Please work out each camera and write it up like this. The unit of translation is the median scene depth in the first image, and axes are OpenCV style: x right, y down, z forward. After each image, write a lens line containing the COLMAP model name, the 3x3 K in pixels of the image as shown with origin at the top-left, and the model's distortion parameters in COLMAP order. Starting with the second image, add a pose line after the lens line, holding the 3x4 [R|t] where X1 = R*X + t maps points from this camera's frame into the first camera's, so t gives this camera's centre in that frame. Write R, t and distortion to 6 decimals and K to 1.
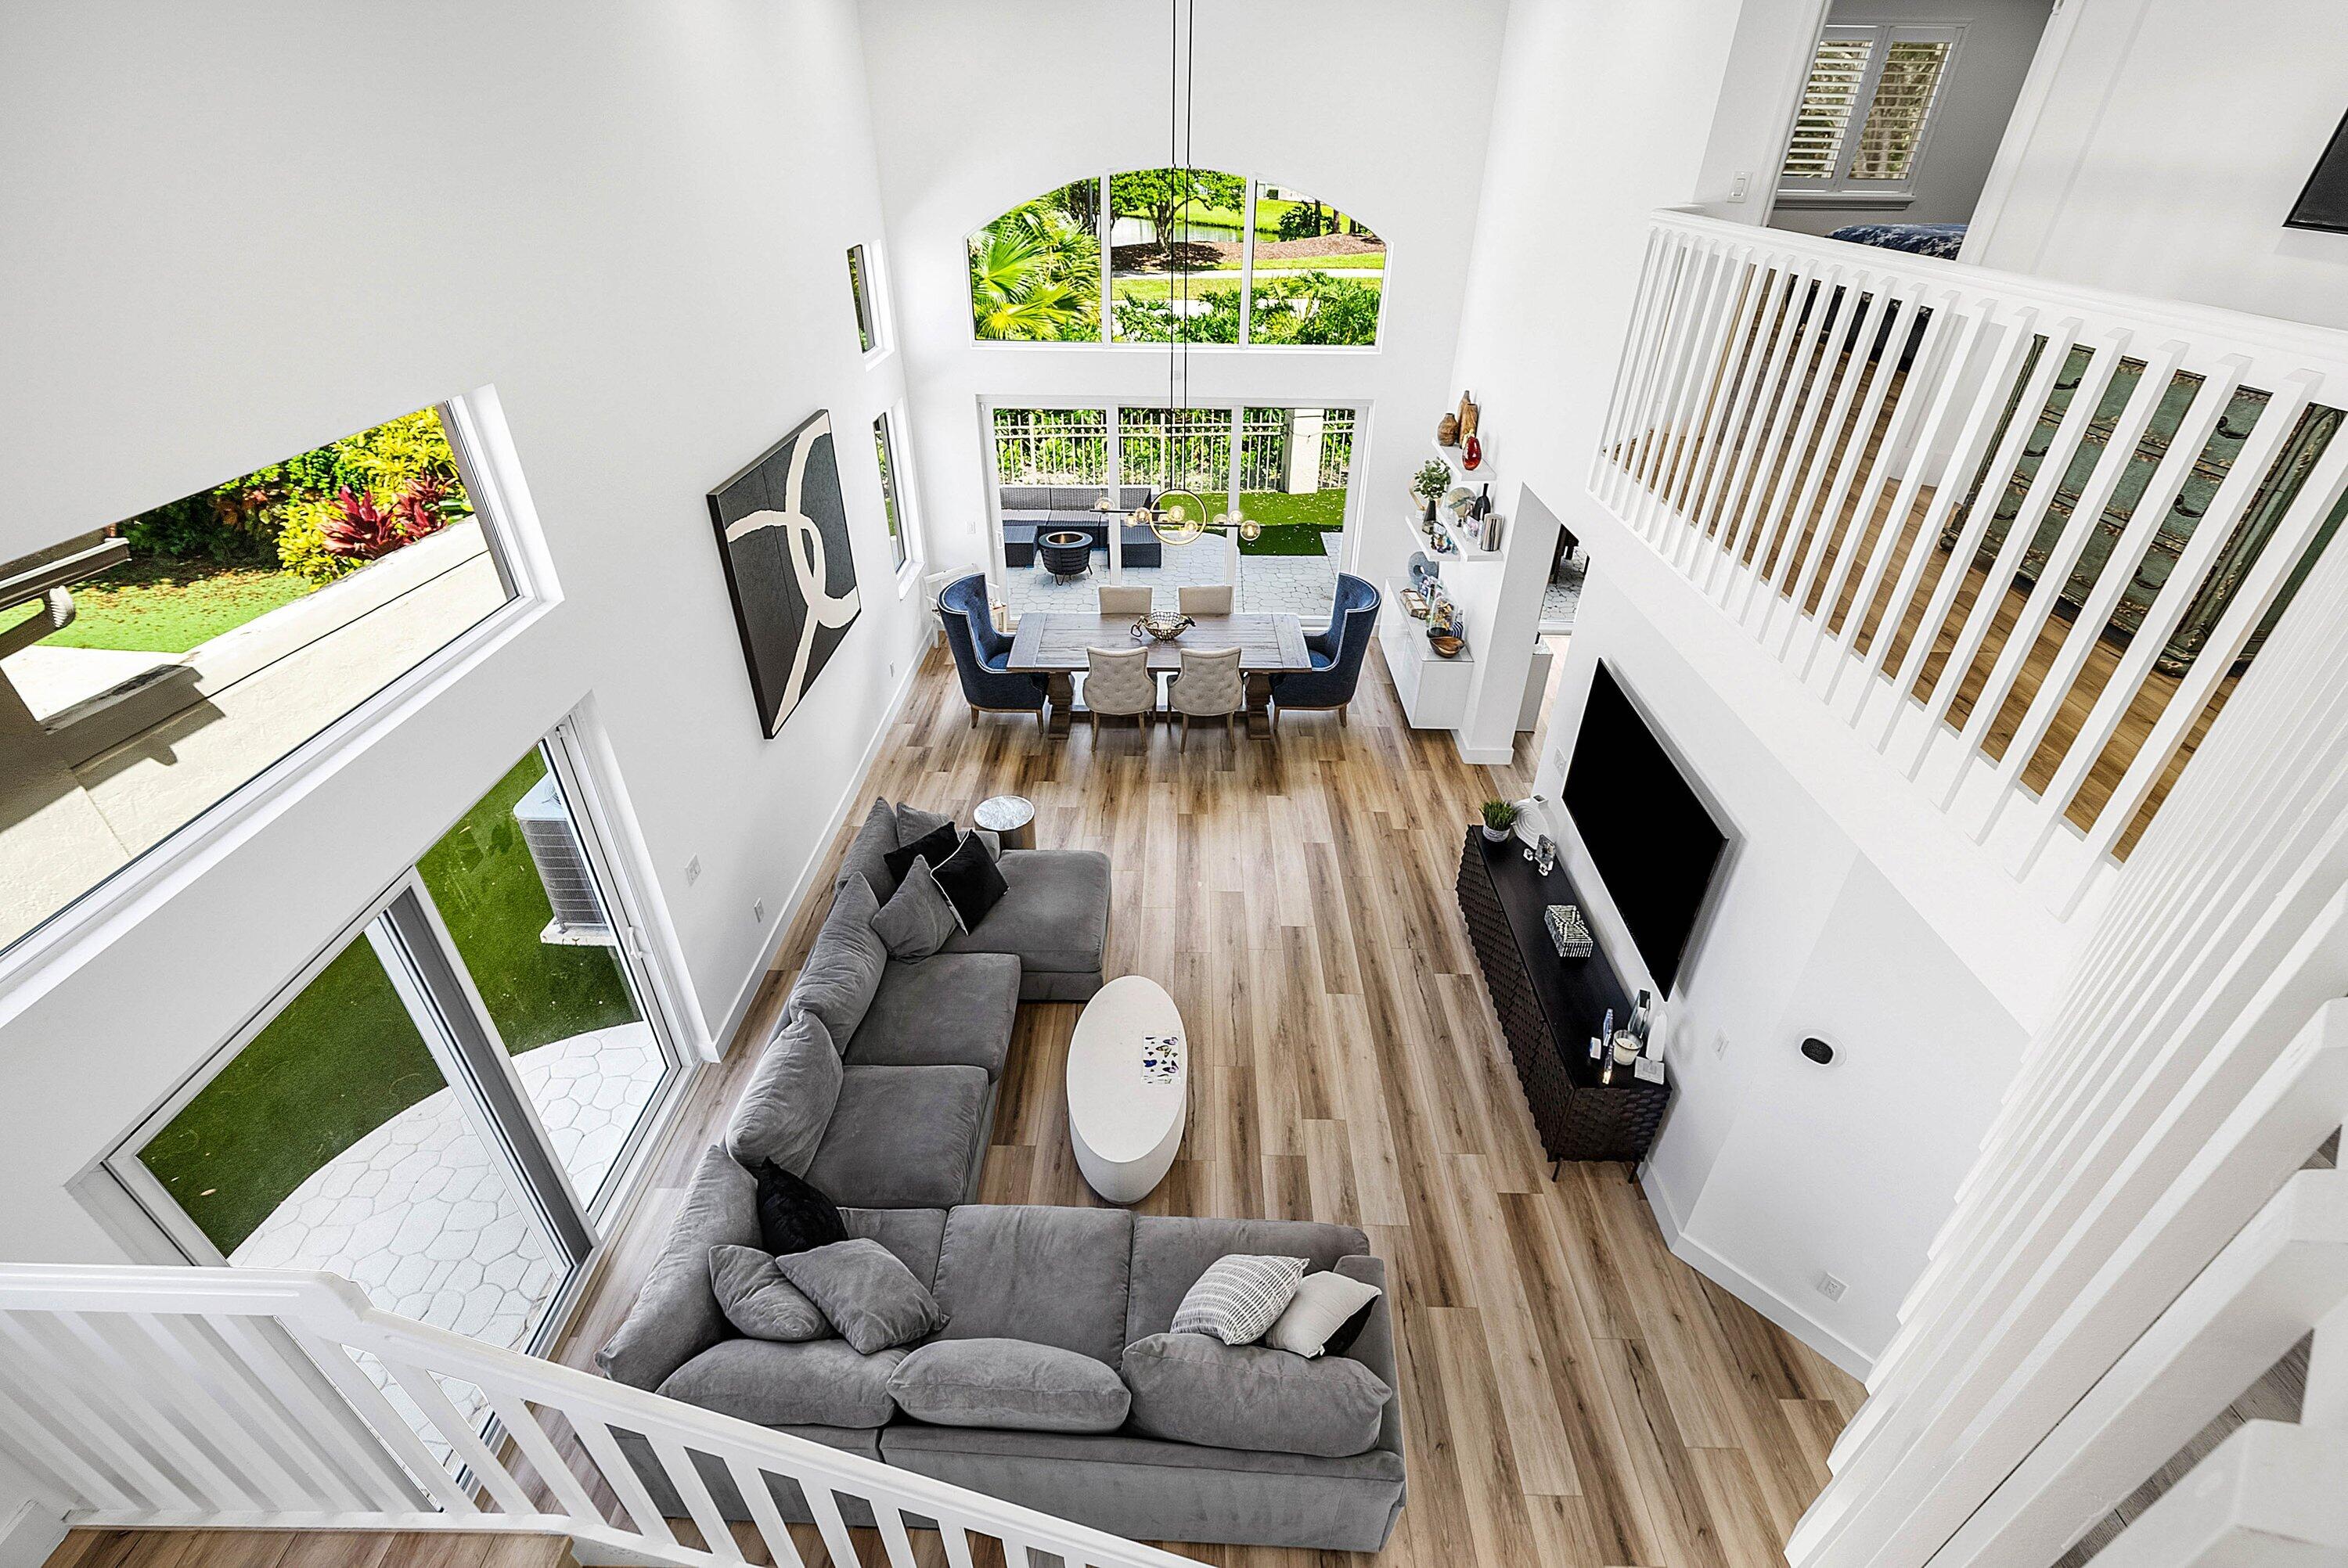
lens RADIAL K [[1110.7, 0, 1153.5], [0, 1110.7, 772.3], [0, 0, 1]] dist [0.002119, -0.000027]
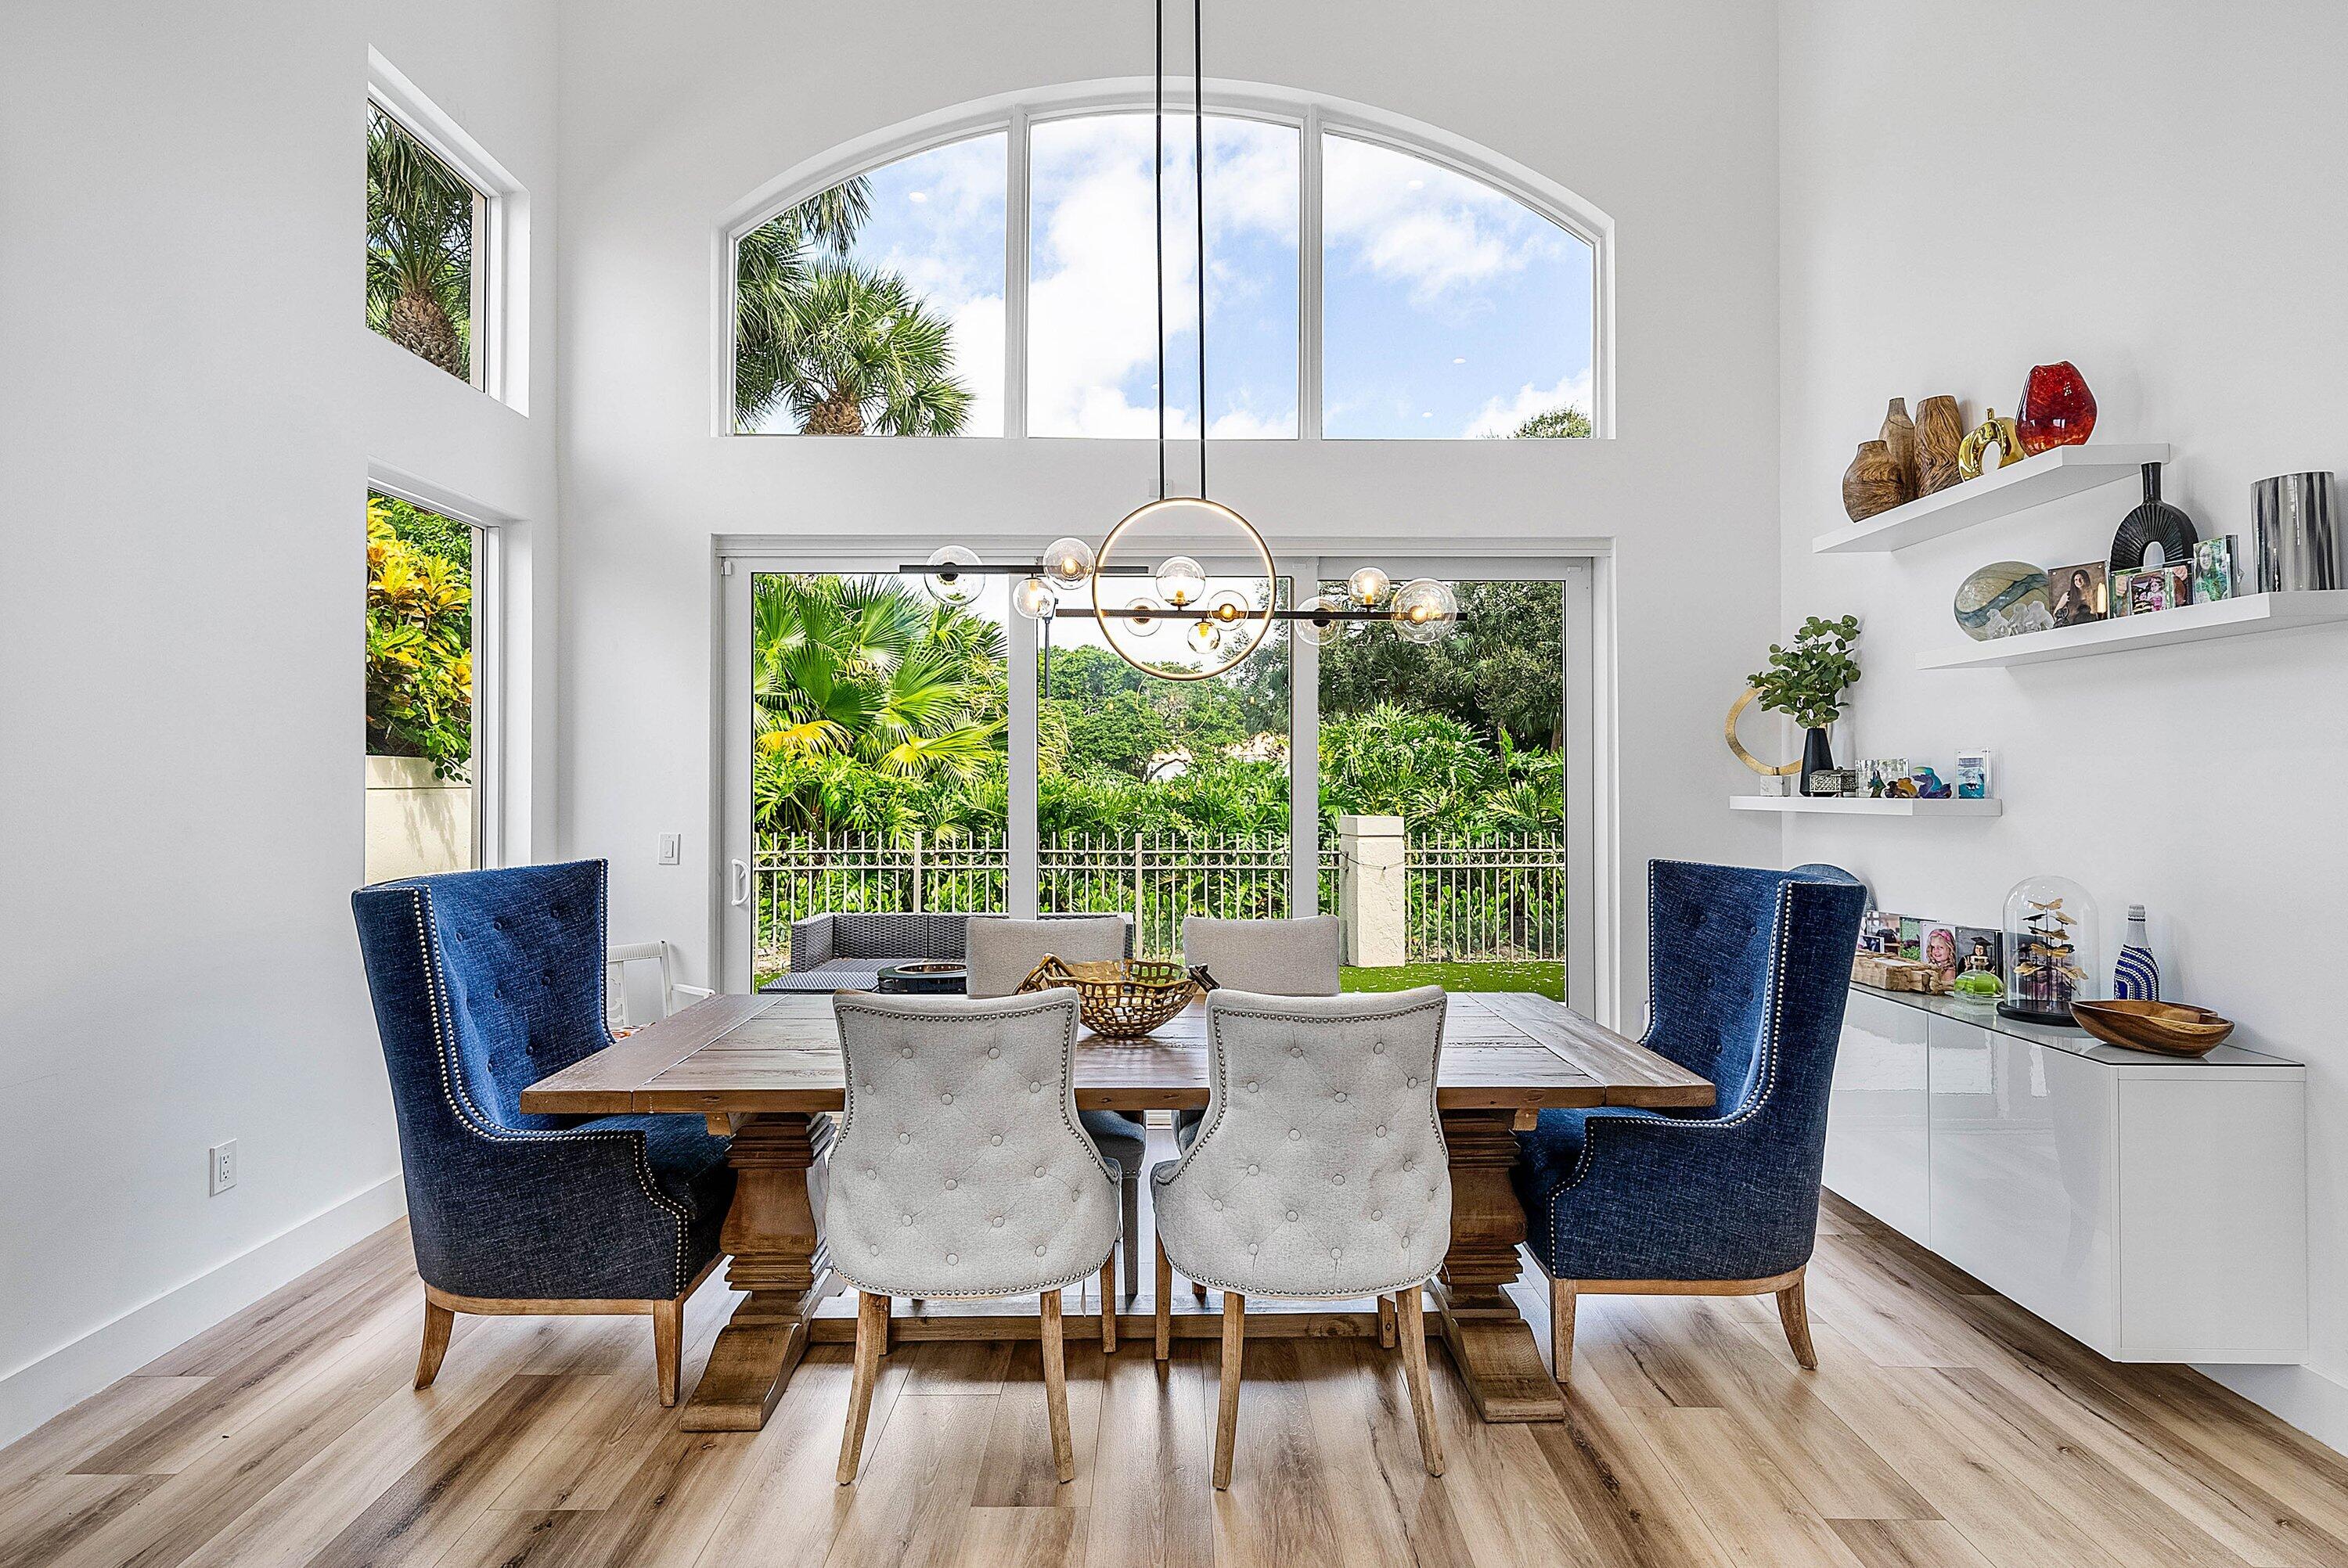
lens RADIAL K [[1110.7, 0, 1153.5], [0, 1110.7, 772.3], [0, 0, 1]] dist [0.002119, -0.000027]
pose [[0.999788, -0.001316, 0.020565, 0.006244], [0.012938, 0.816821, -0.576746, -0.005440], [-0.016039, 0.576890, 0.816665, 0.704042]]
